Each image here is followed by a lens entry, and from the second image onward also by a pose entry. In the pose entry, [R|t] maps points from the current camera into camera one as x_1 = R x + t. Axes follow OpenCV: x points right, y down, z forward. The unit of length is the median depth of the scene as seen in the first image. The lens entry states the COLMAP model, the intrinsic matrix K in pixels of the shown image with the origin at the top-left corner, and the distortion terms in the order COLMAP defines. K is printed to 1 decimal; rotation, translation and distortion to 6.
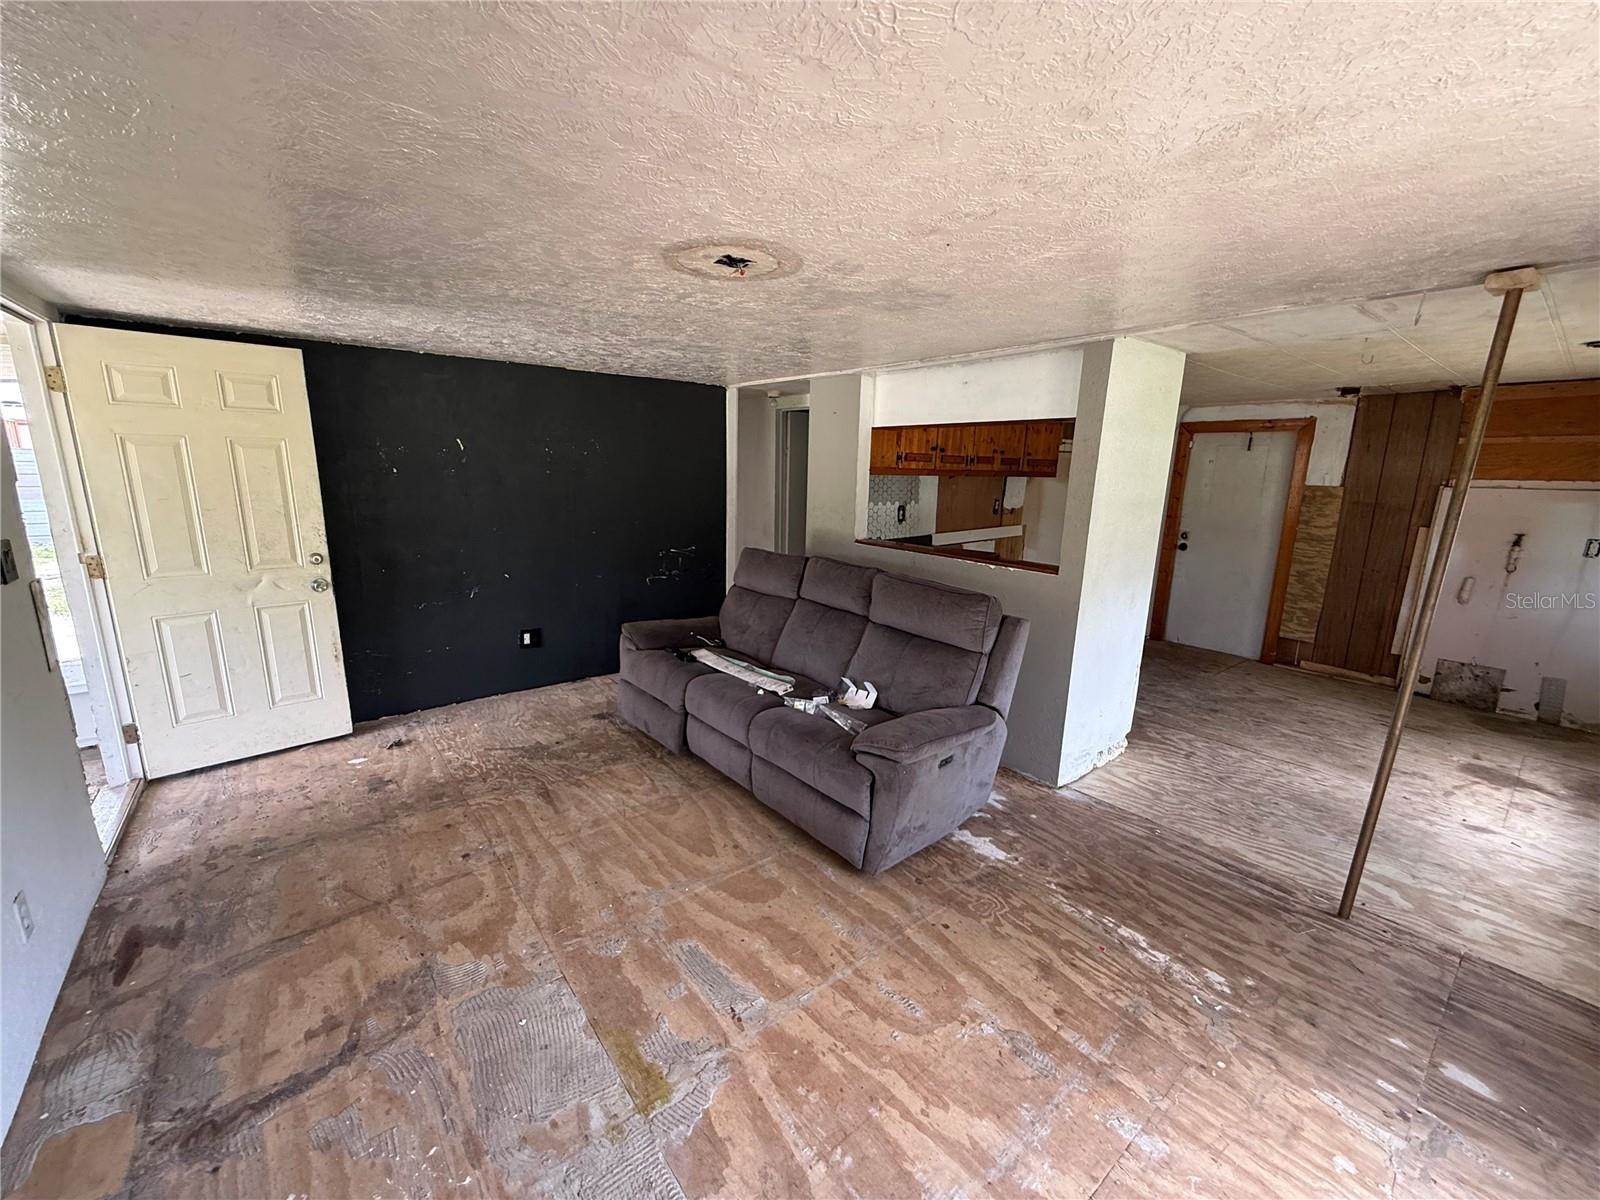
lens RADIAL K [[638.4, 0, 793.0], [0, 638.4, 599.7], [0, 0, 1]] dist [-0.000835, 0.000436]
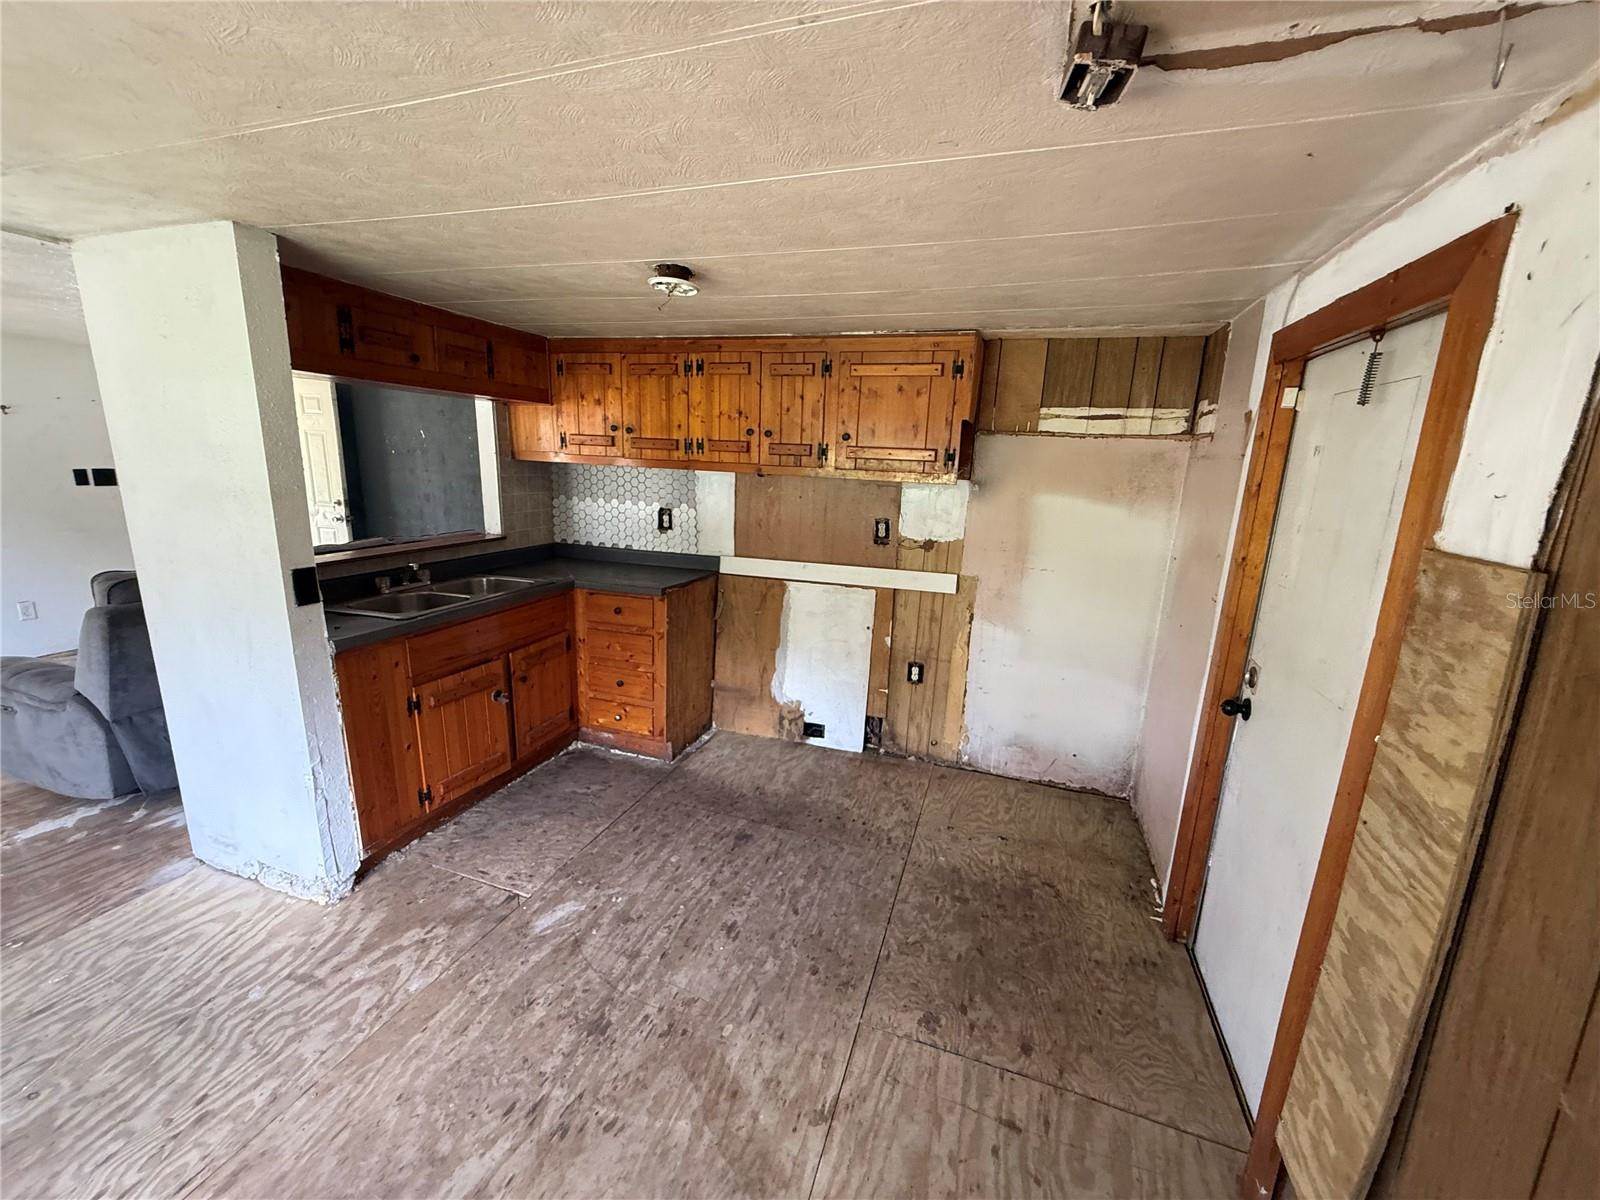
lens RADIAL K [[638.1, 0, 793.3], [0, 638.1, 600.0], [0, 0, 1]] dist [0.002661, 0.000089]
pose [[0.532909, 0.186780, -0.825301, 1.378662], [-0.204996, 0.974777, 0.088241, -0.218834], [0.820966, 0.122159, 0.557756, 1.131728]]
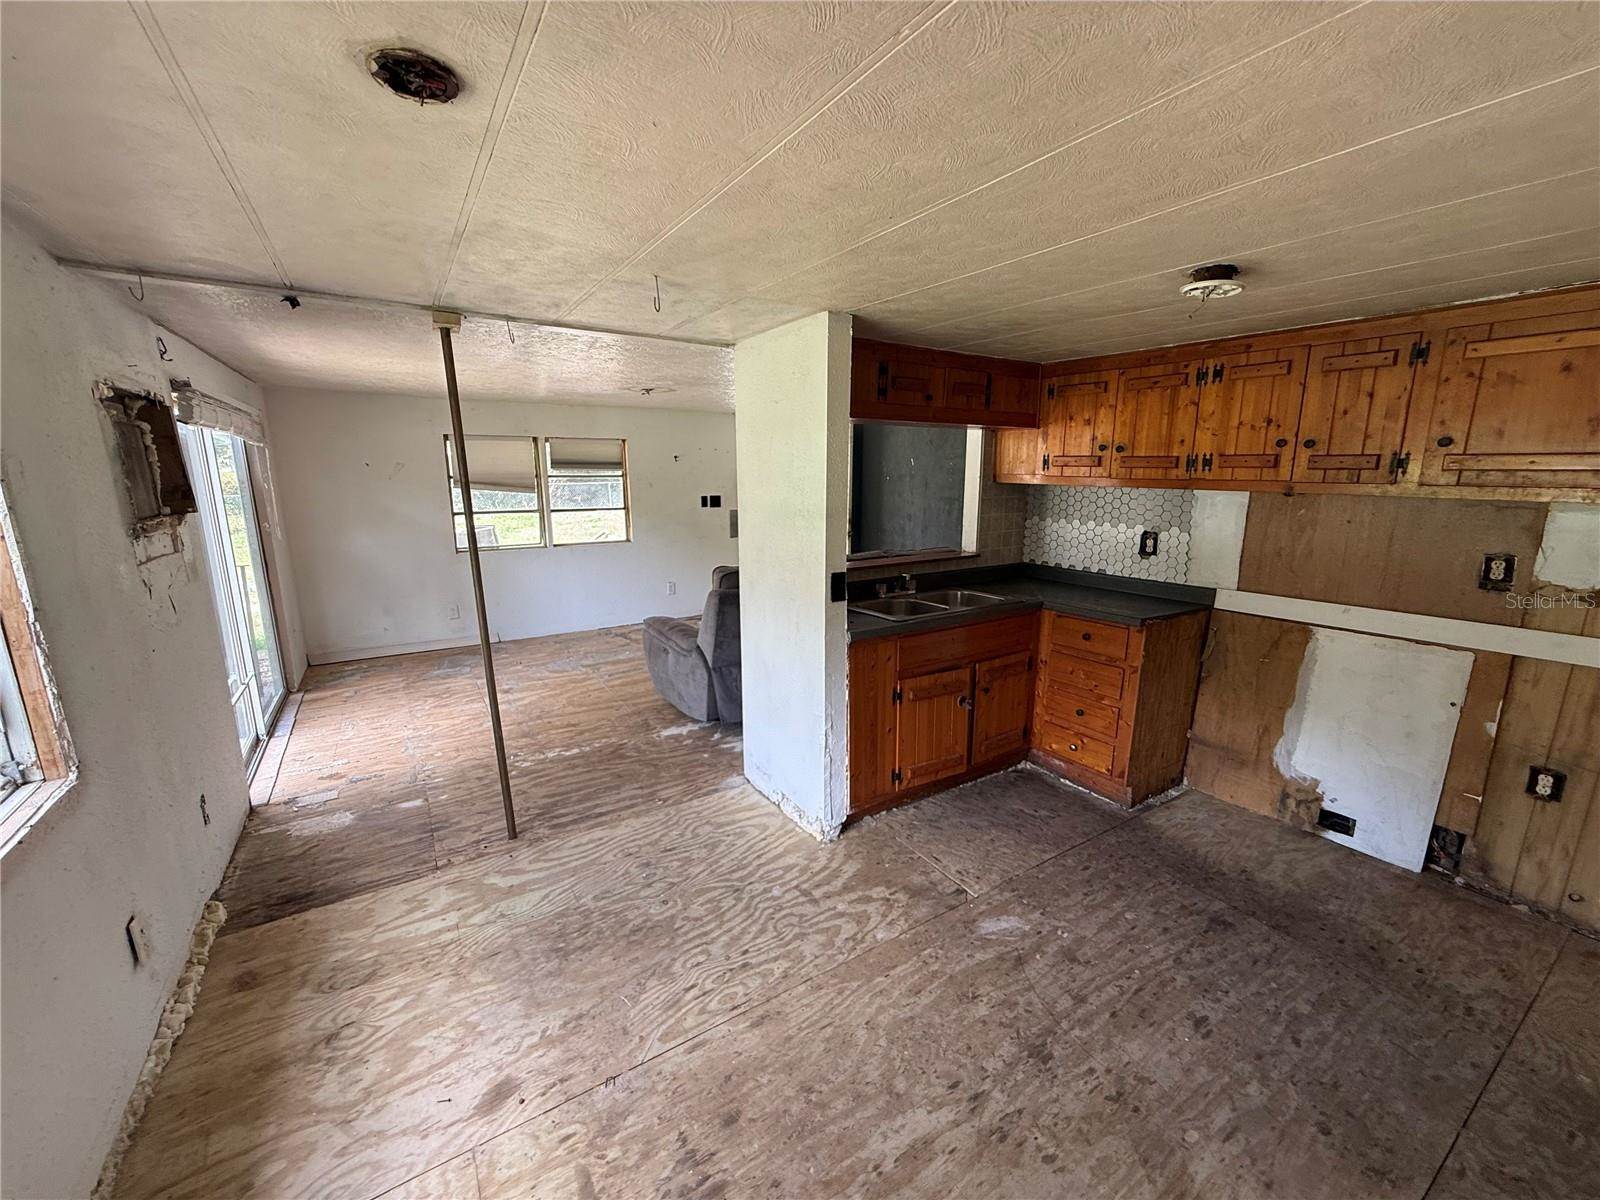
lens RADIAL K [[638.4, 0, 793.0], [0, 638.4, 599.7], [0, 0, 1]] dist [-0.000835, 0.000436]
pose [[-0.110614, 0.181770, -0.977100, 1.387403], [-0.212807, 0.956000, 0.201935, -0.211205], [0.970813, 0.230270, -0.067065, 1.088363]]
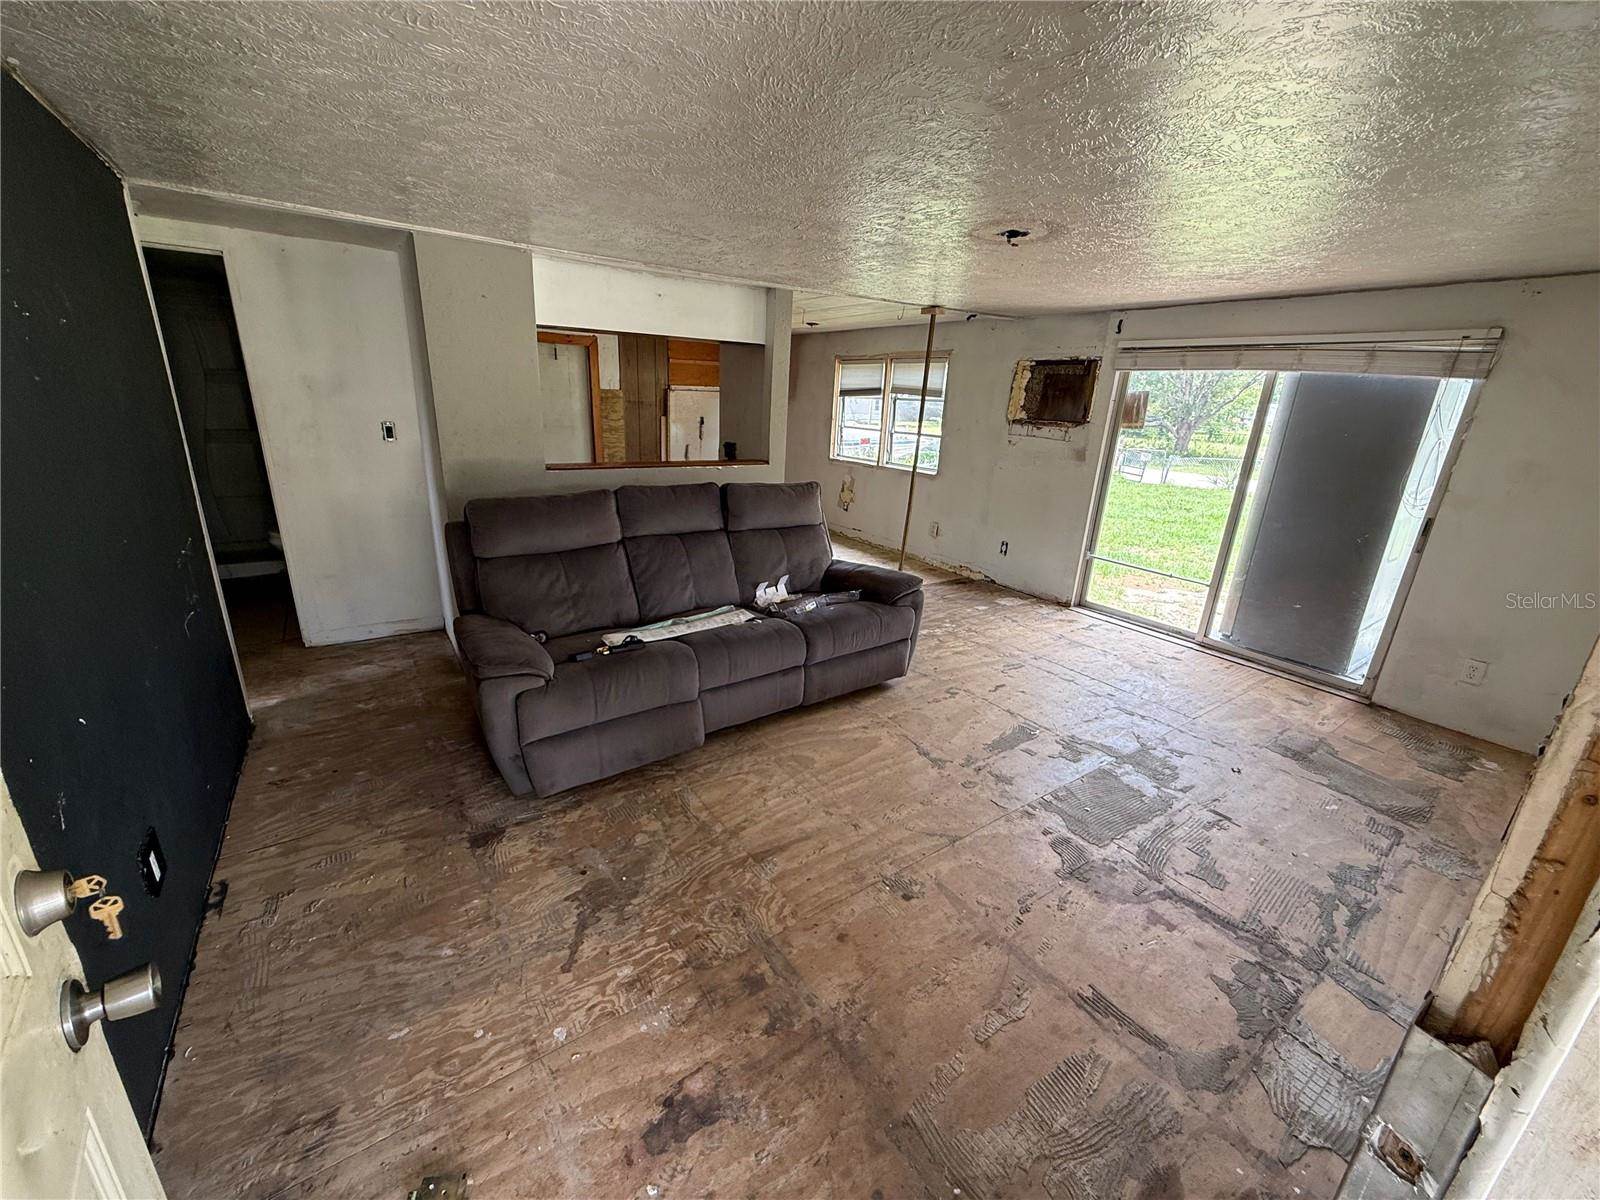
lens RADIAL K [[636.1, 0, 800.0], [0, 636.1, 600.0], [0, 0, 1]] dist [-0.002401, -0.000147]
pose [[0.061717, -0.323621, 0.944172, -0.918199], [0.169191, 0.935677, 0.309650, -0.169772], [-0.983649, 0.140635, 0.112501, 0.792052]]
